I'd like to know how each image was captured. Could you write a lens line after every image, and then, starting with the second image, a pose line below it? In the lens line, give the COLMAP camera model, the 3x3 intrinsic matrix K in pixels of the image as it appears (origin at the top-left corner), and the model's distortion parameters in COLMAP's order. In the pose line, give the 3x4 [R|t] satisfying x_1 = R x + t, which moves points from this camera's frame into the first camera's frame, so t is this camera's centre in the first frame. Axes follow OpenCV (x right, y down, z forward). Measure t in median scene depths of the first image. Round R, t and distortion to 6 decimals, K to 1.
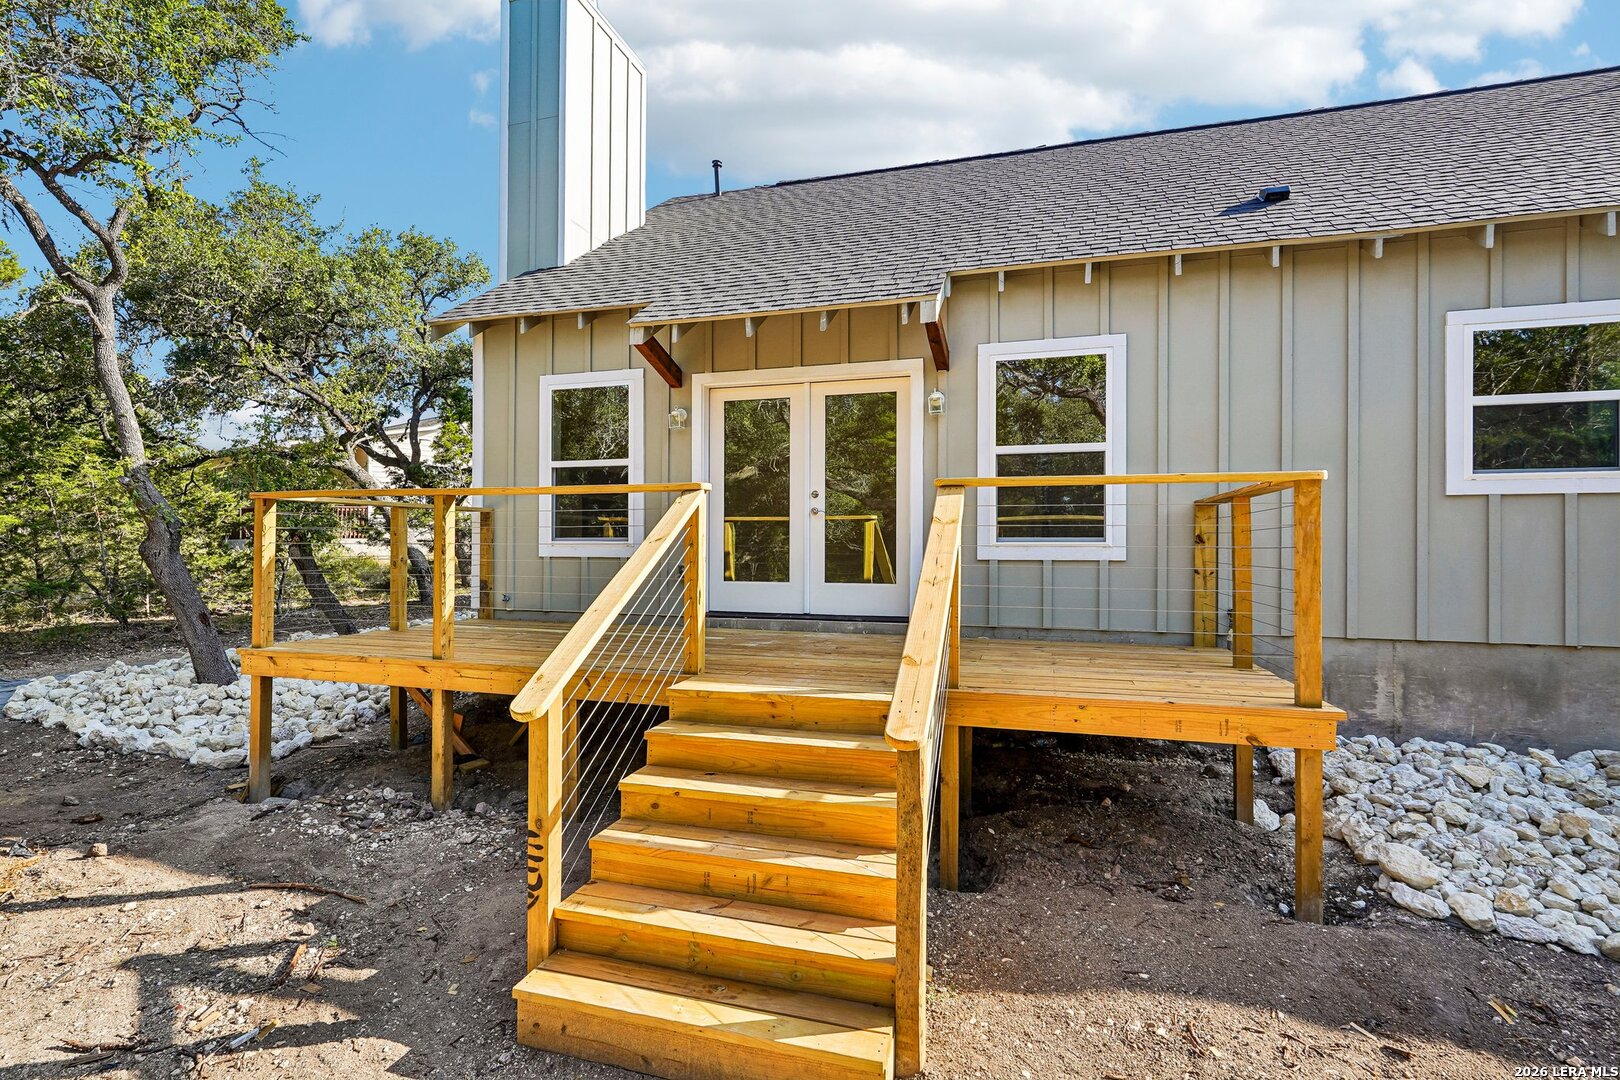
lens RADIAL K [[743.7, 0, 818.6], [0, 743.7, 539.4], [0, 0, 1]] dist [-0.011588, 0.005072]
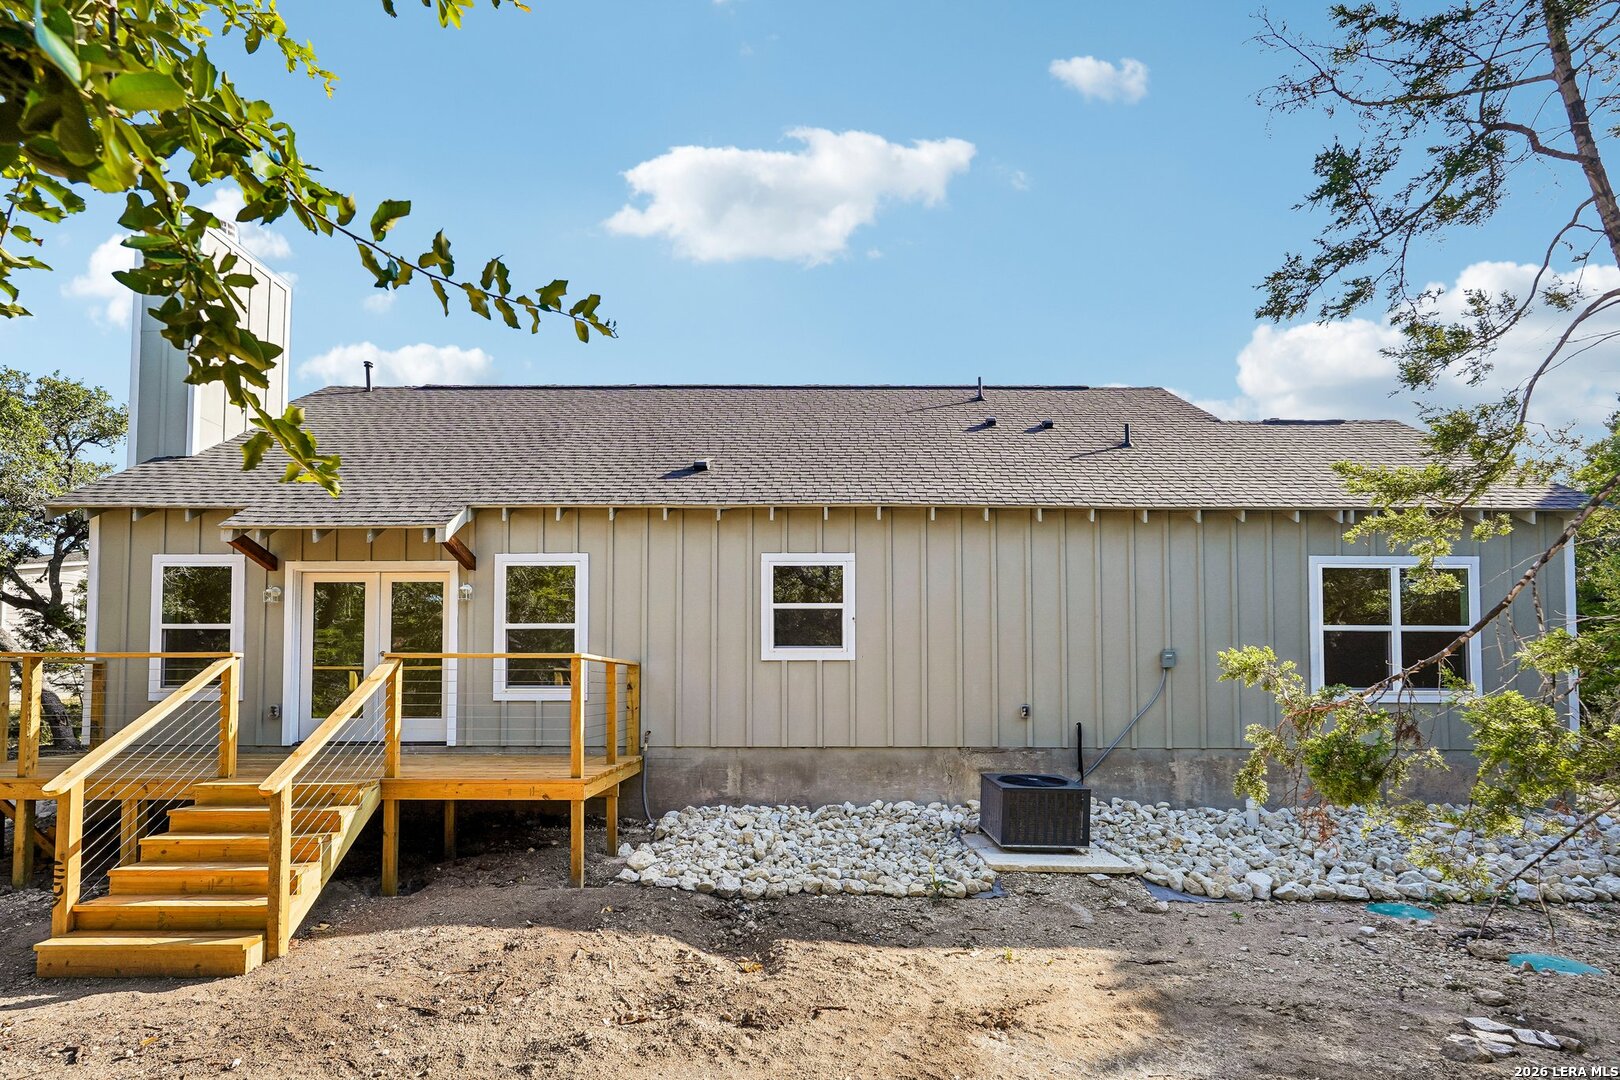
lens RADIAL K [[719.1, 0, 778.6], [0, 719.1, 656.7], [0, 0, 1]] dist [-0.012029, 0.004947]
pose [[0.962365, 0.007740, 0.271649, 0.374830], [0.000956, 0.999492, -0.031866, -0.013523], [-0.271757, 0.030927, 0.961869, -0.518300]]
